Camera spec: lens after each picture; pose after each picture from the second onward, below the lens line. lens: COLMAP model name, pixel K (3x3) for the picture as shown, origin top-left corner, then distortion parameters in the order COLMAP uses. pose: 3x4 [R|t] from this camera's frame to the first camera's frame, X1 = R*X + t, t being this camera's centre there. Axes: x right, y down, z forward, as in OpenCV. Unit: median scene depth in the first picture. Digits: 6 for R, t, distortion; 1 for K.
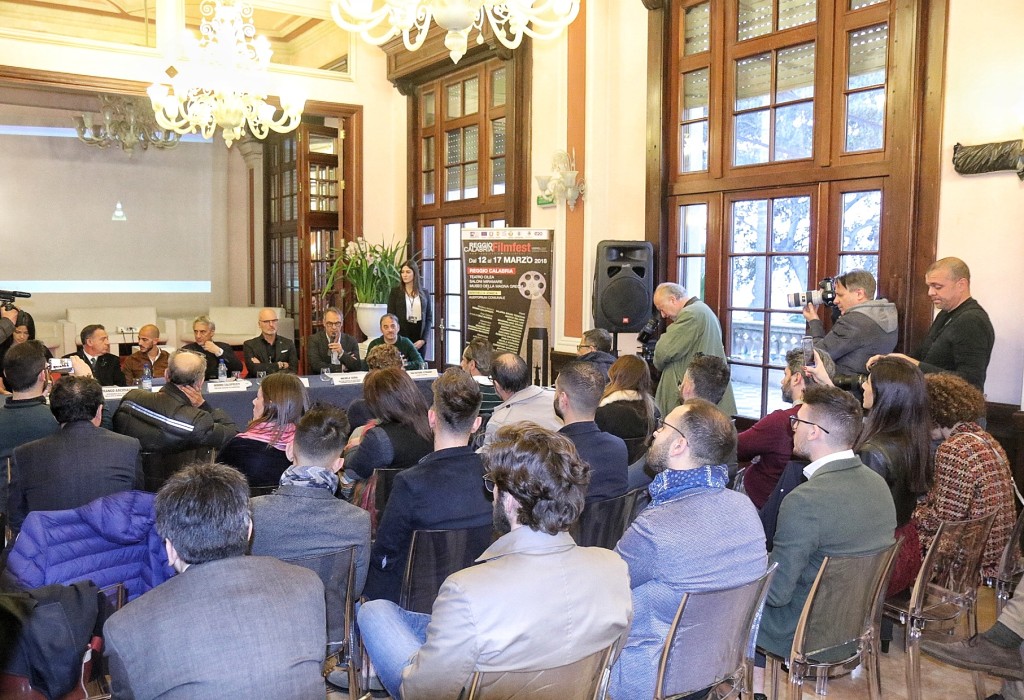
lens RADIAL K [[881.3, 0, 480.8], [0, 881.3, 346.7], [0, 0, 1]] dist [-0.081762, 0.052337]
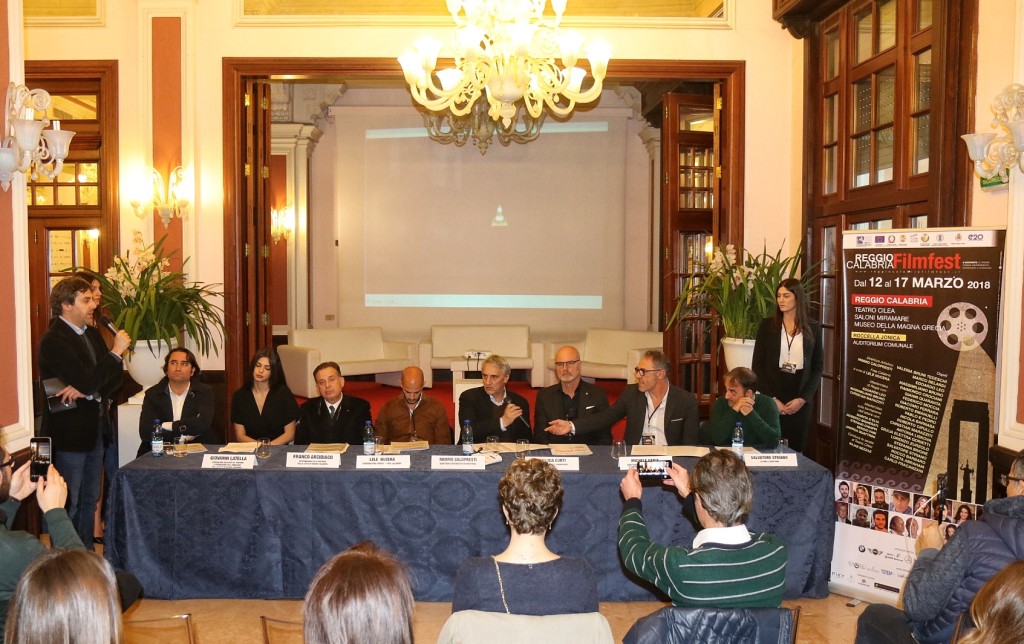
lens RADIAL K [[908.1, 0, 484.6], [0, 908.1, 333.7], [0, 0, 1]] dist [-0.085468, 0.059949]
pose [[0.847456, 0.030480, -0.529990, 0.102614], [-0.038478, 0.999251, -0.004059, -0.050792], [0.529470, 0.023833, 0.847994, 0.339054]]
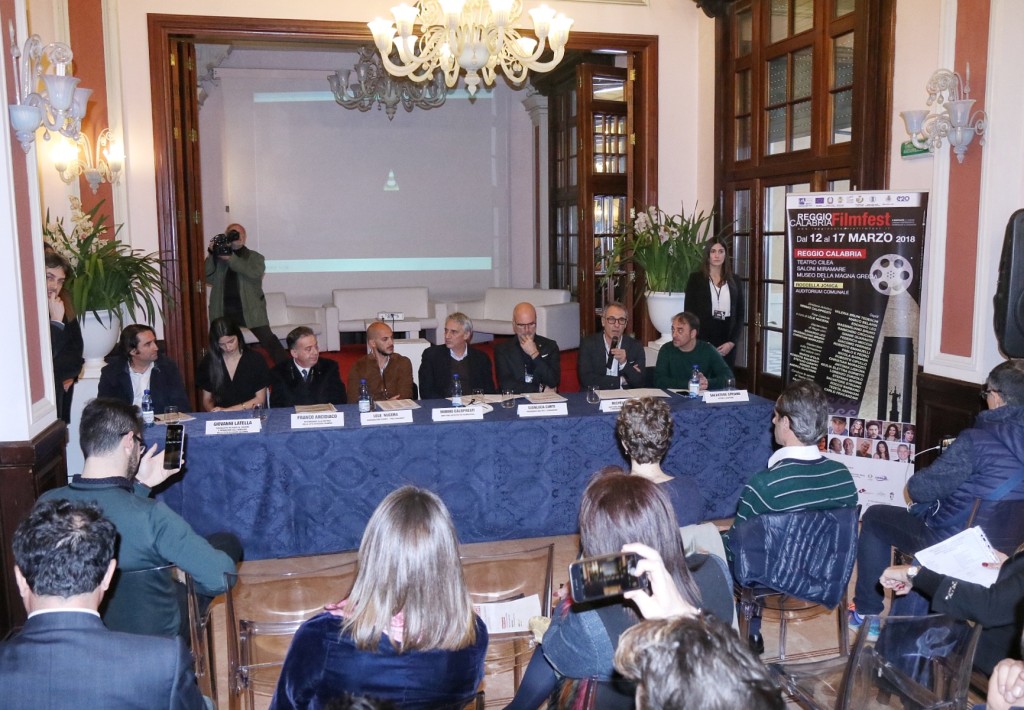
lens RADIAL K [[881.3, 0, 515.3], [0, 881.3, 356.3], [0, 0, 1]] dist [-0.081762, 0.052337]
pose [[0.947889, 0.025932, -0.317542, -0.002479], [-0.007820, 0.998276, 0.058178, -0.043579], [0.318504, -0.052663, 0.946458, 0.264923]]
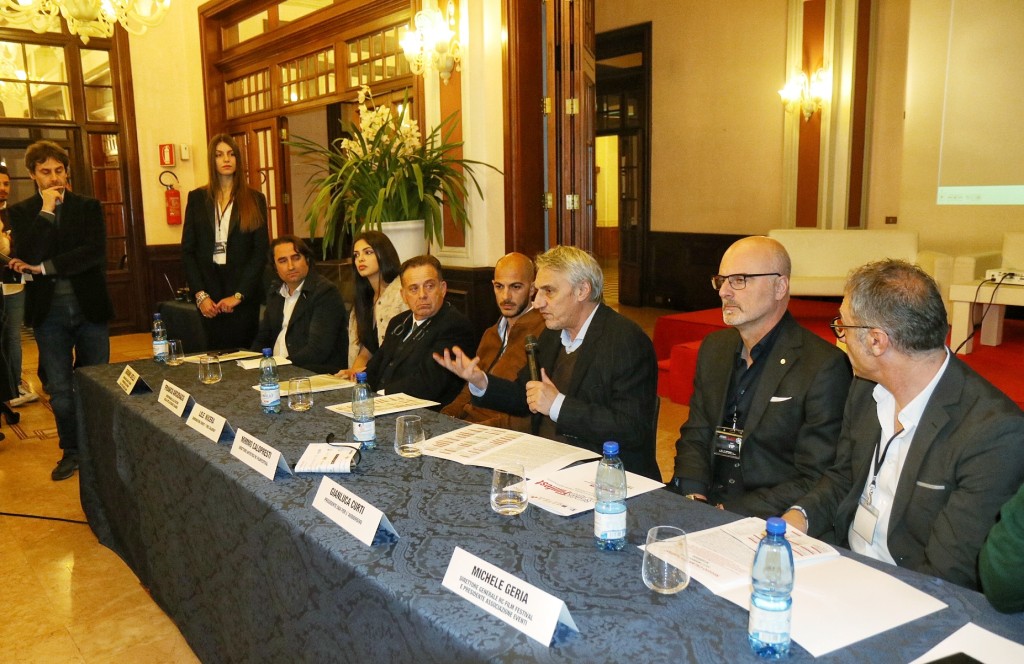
lens RADIAL K [[839.2, 0, 514.6], [0, 839.2, 330.4], [0, 0, 1]] dist [-0.076503, 0.008223]
pose [[0.111230, 0.145876, -0.983030, 0.039554], [-0.064402, 0.988147, 0.139348, -0.050637], [0.991706, 0.047809, 0.119306, 0.929515]]
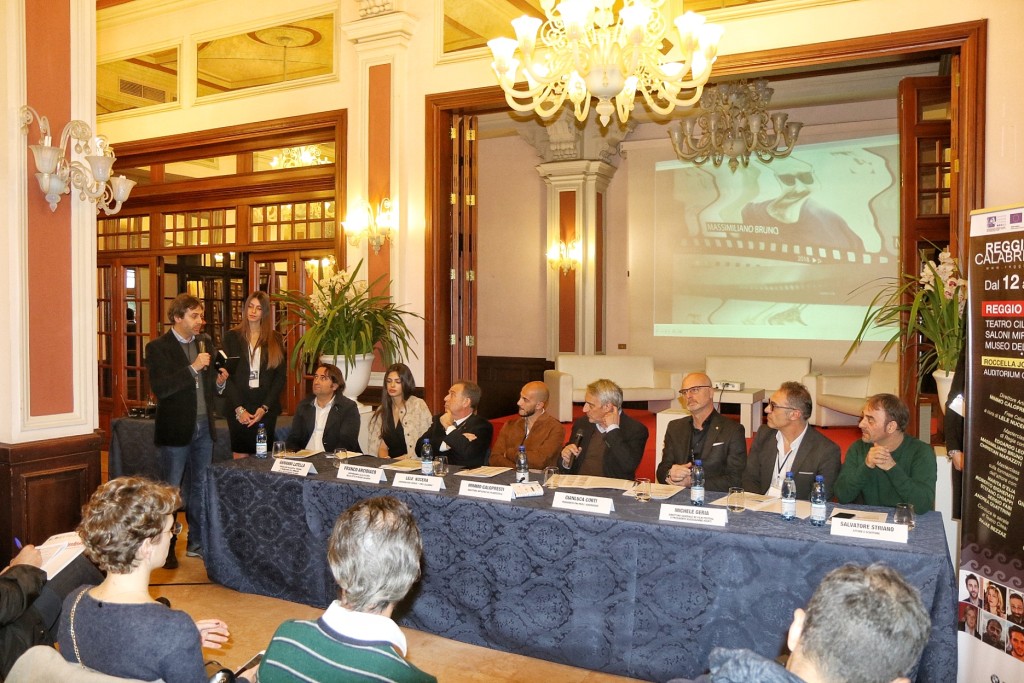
lens RADIAL K [[822.5, 0, 507.7], [0, 822.5, 335.6], [0, 0, 1]] dist [-0.085639, 0.060742]
pose [[0.494131, 0.016814, -0.869225, 0.212865], [-0.068073, 0.997492, -0.019403, -0.051503], [0.866718, 0.068759, 0.494036, 0.623967]]
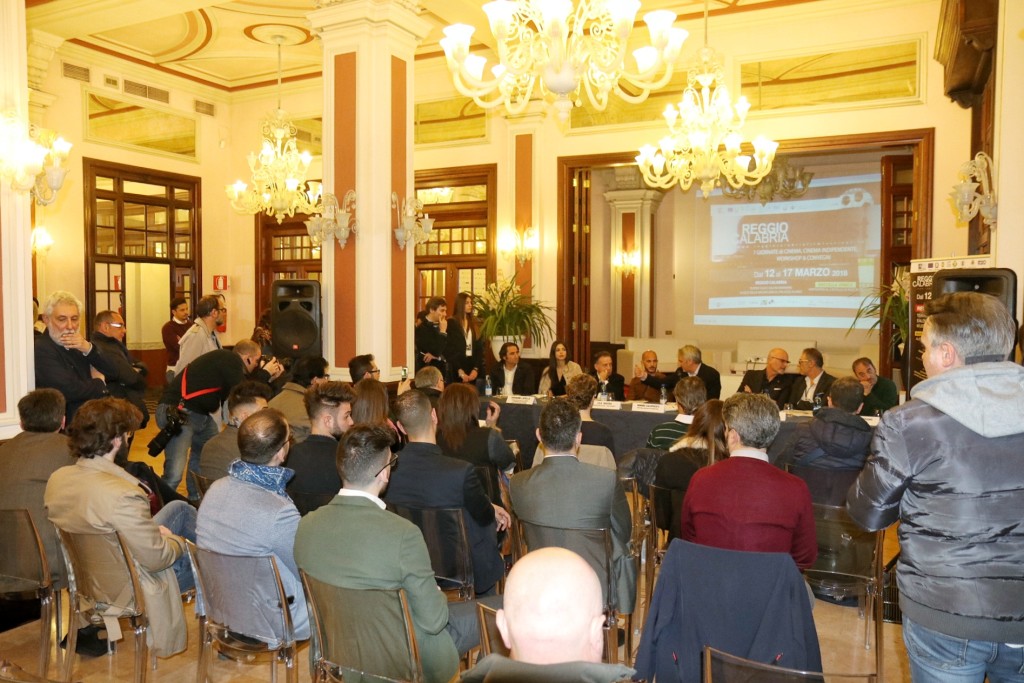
lens RADIAL K [[822.5, 0, 505.8], [0, 822.5, 344.8], [0, 0, 1]] dist [-0.085639, 0.060742]
pose [[0.503258, 0.035992, -0.863386, 0.481422], [-0.068601, 0.997643, 0.001601, -0.024231], [0.861409, 0.058424, 0.504541, 0.254855]]
